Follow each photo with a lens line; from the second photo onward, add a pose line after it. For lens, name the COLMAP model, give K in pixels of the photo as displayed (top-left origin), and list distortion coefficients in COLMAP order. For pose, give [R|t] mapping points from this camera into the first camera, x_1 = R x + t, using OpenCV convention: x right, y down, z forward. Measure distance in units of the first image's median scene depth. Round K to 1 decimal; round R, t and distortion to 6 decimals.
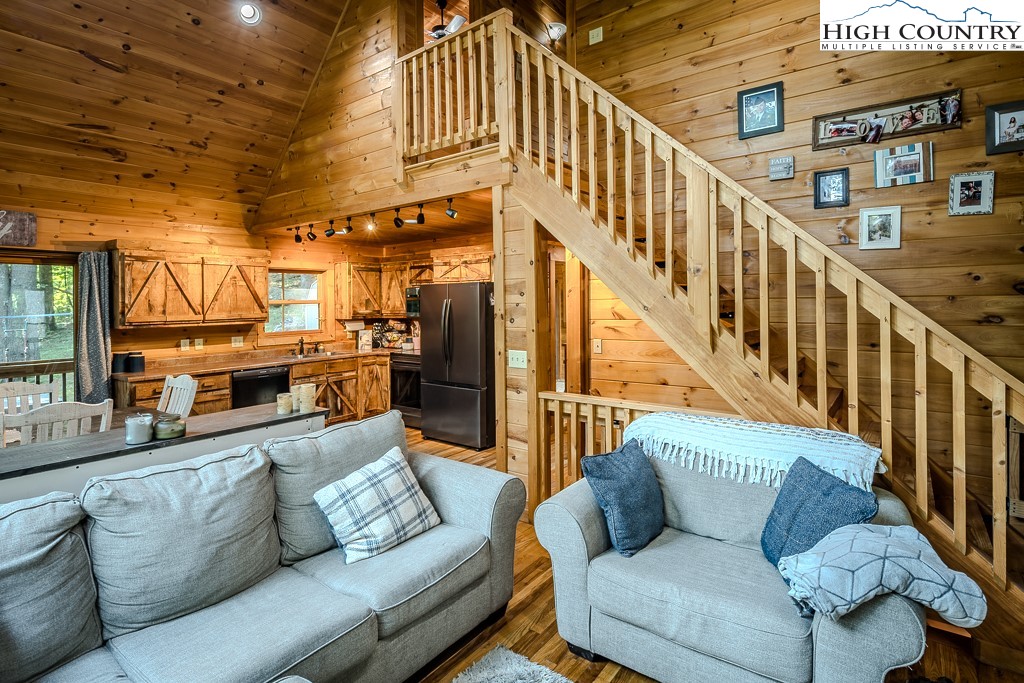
lens RADIAL K [[507.3, 0, 519.6], [0, 507.3, 302.6], [0, 0, 1]] dist [0.000334, -0.001803]
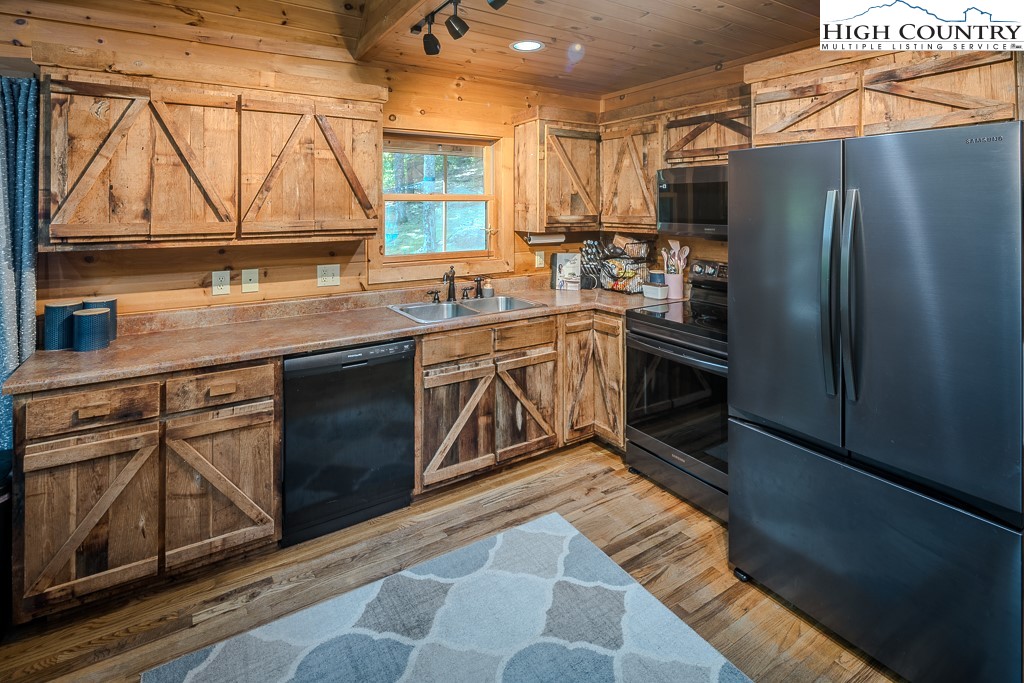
lens RADIAL K [[510.0, 0, 518.5], [0, 510.0, 202.7], [0, 0, 1]] dist [0.001050, -0.002828]
pose [[0.939880, 0.010043, -0.341359, -0.241165], [-0.011813, 0.999925, -0.003106, 0.006098], [0.341302, 0.006952, 0.939928, 0.678055]]
